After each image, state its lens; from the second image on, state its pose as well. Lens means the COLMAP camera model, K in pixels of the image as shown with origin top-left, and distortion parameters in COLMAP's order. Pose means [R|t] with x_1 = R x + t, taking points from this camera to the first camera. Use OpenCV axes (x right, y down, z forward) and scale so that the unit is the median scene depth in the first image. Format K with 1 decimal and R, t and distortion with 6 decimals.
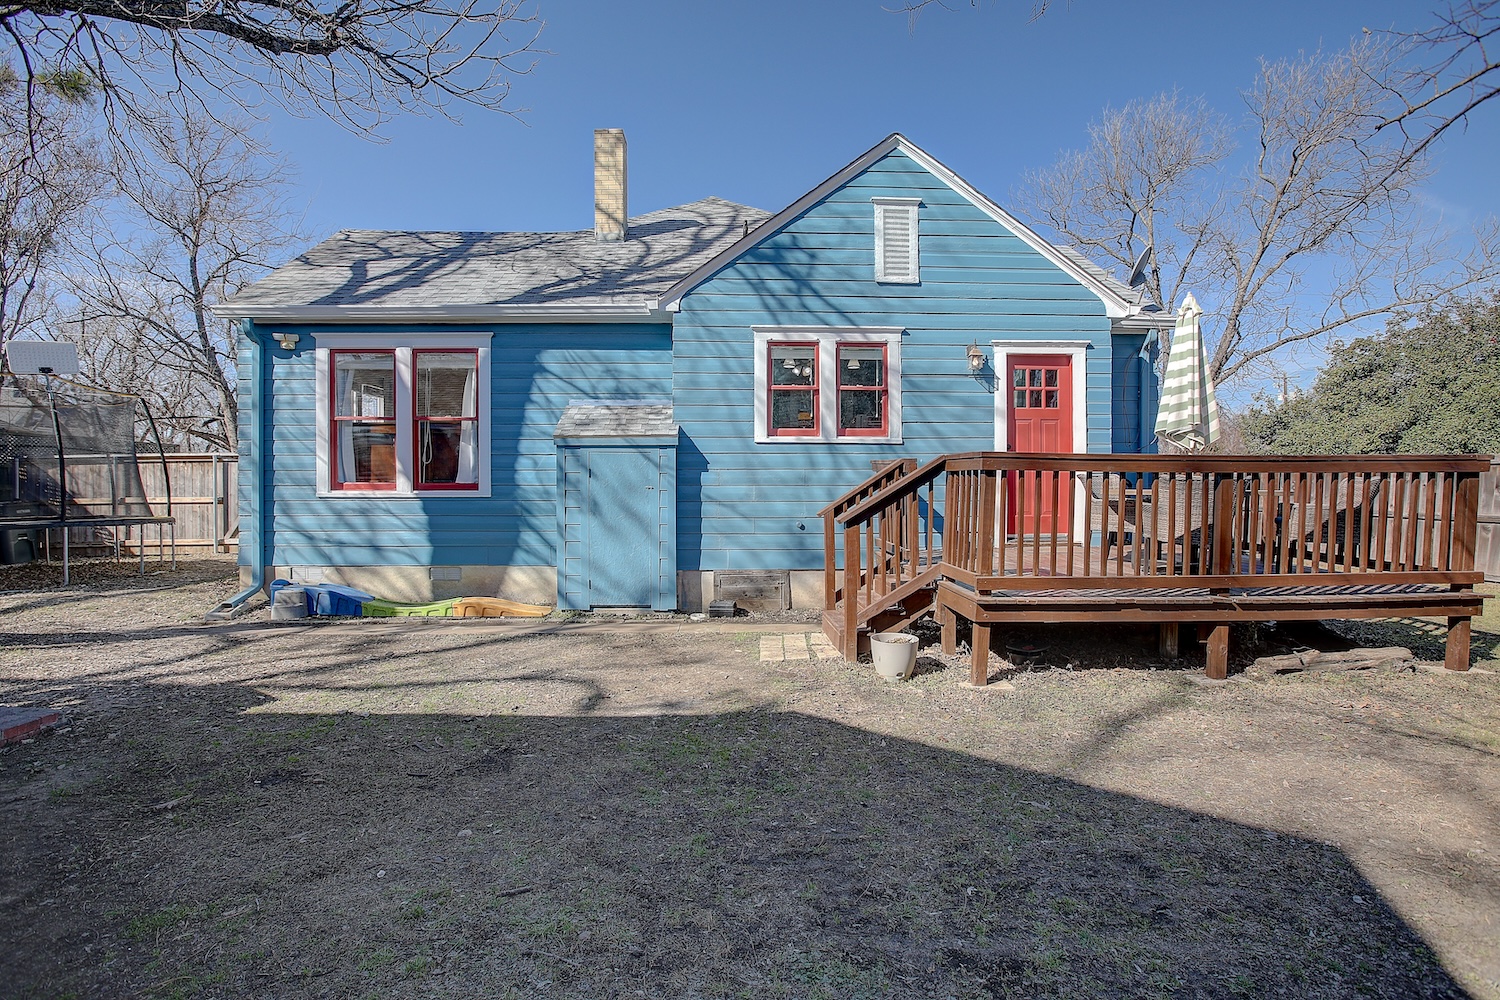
lens RADIAL K [[686.9, 0, 741.5], [0, 686.9, 497.7], [0, 0, 1]] dist [-0.055741, 0.021498]
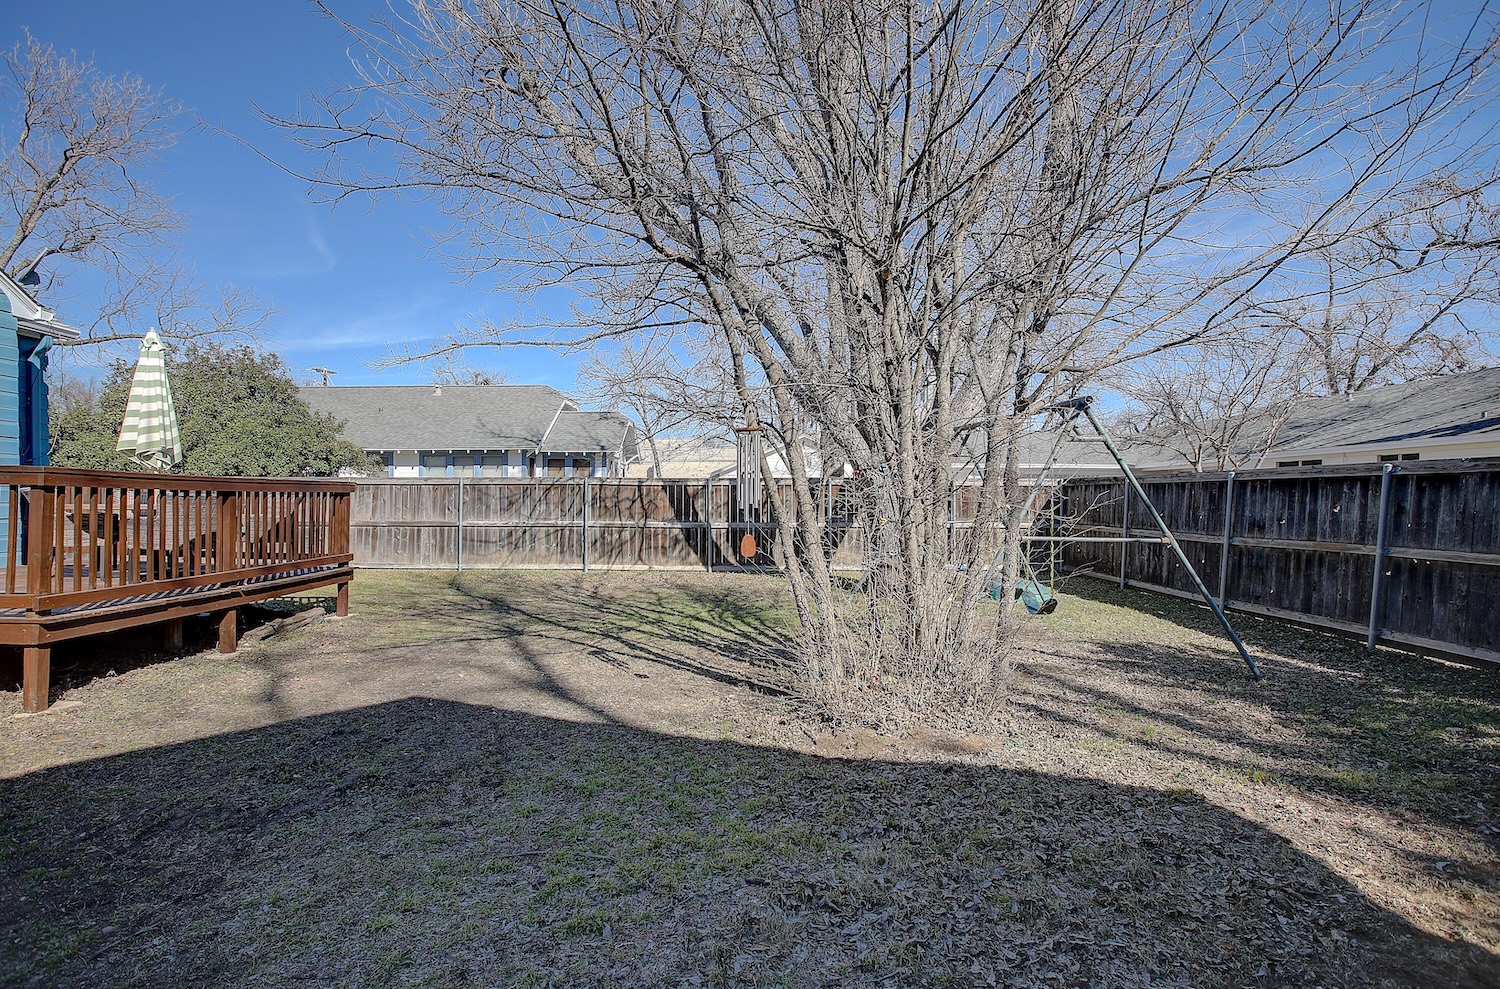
lens RADIAL K [[706.4, 0, 750.0], [0, 706.4, 494.5], [0, 0, 1]] dist [-0.001052, -0.000119]
pose [[0.019831, 0.008445, 0.999768, -0.590261], [0.012529, 0.999884, -0.008694, -0.006566], [-0.999725, 0.012698, 0.019723, -0.019507]]
